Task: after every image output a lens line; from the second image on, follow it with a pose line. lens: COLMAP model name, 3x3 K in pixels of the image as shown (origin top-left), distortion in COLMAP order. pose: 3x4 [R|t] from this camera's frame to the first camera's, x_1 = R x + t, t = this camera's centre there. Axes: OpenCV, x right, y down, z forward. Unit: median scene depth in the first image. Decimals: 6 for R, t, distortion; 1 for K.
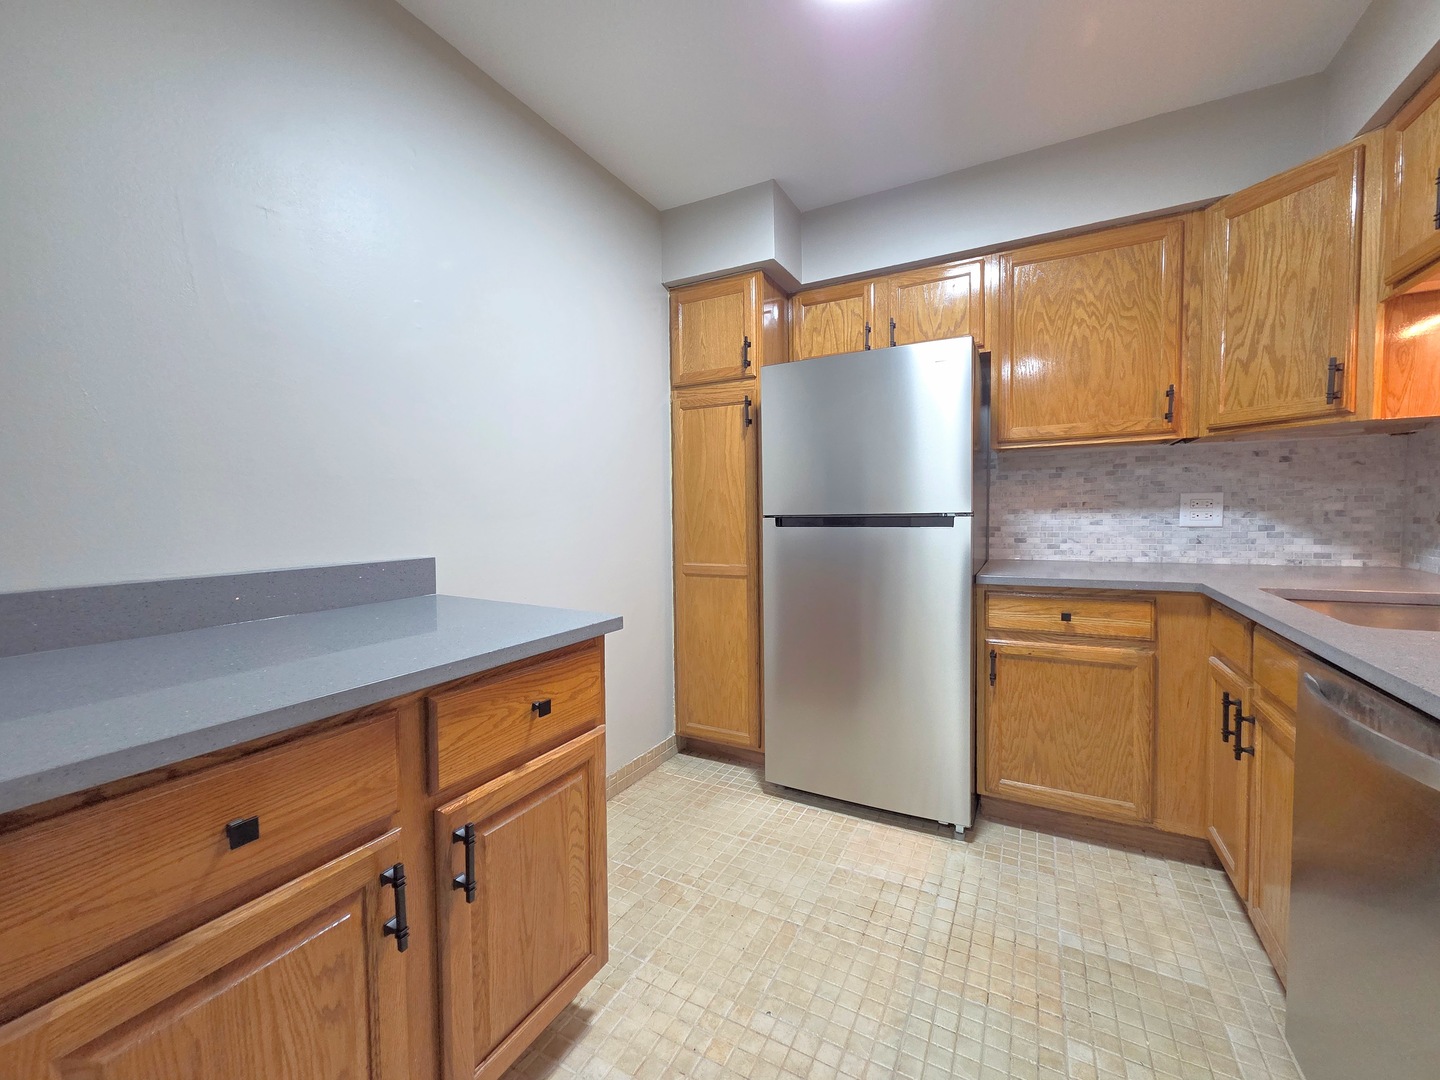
lens RADIAL K [[587.9, 0, 715.7], [0, 587.9, 537.7], [0, 0, 1]] dist [0.006061, -0.001203]
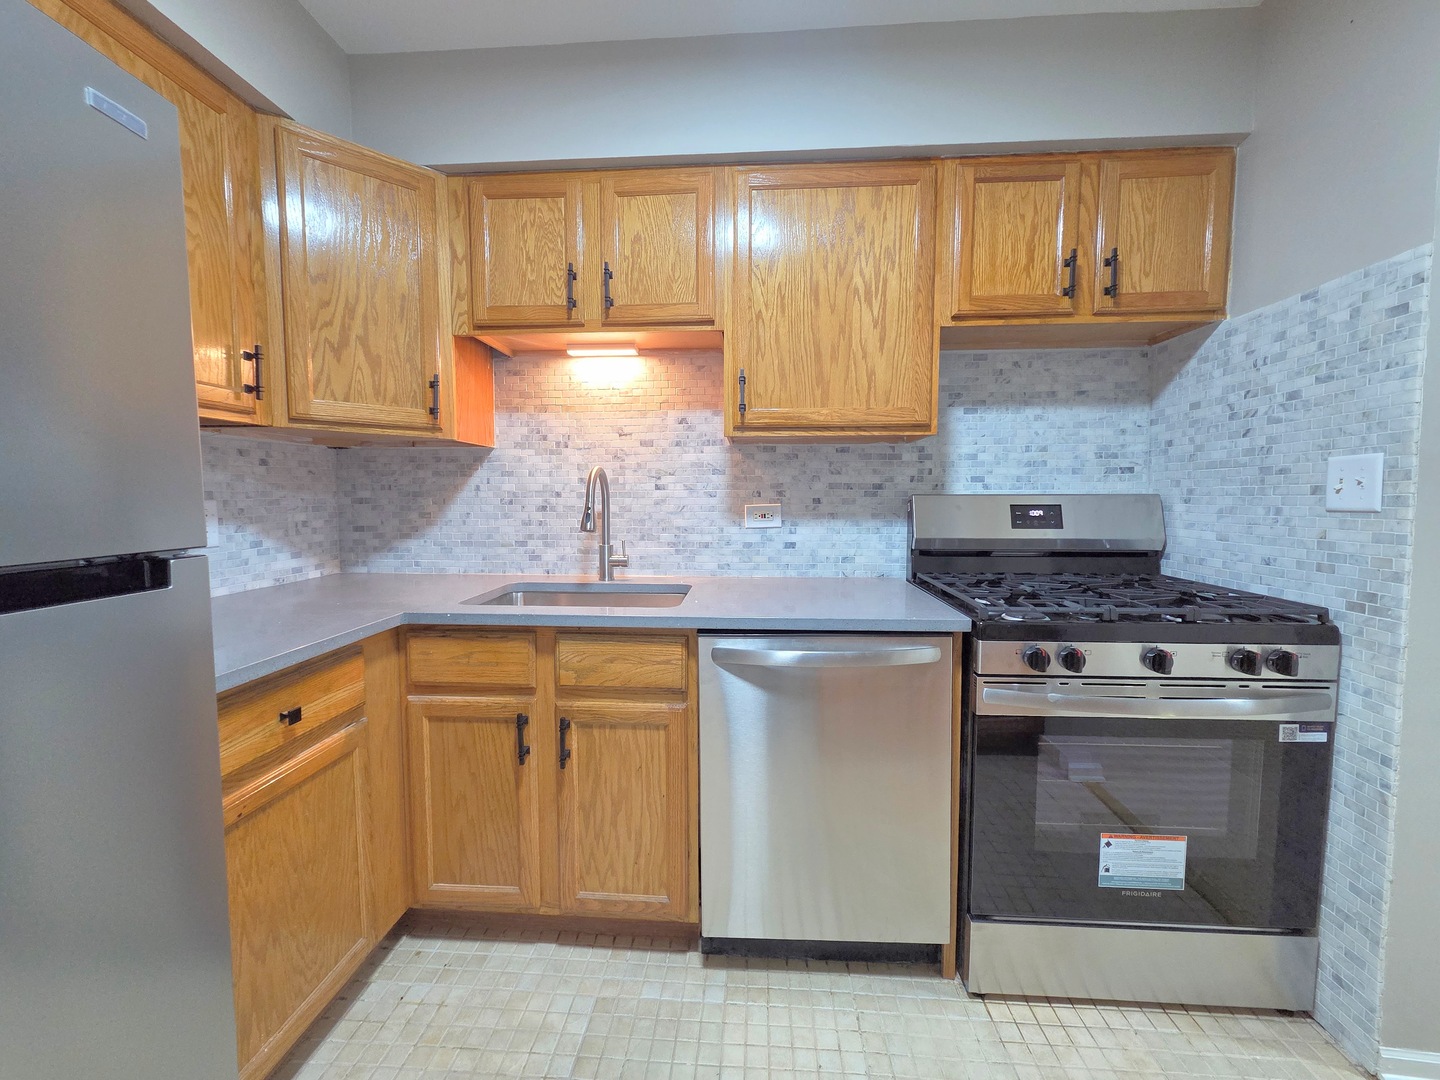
lens RADIAL K [[587.9, 0, 715.7], [0, 587.9, 537.7], [0, 0, 1]] dist [0.006061, -0.001203]
pose [[-0.415010, -0.047596, 0.908571, -0.092247], [0.052754, 0.995692, 0.076256, -0.060250], [-0.908286, 0.079577, -0.410711, 0.832569]]
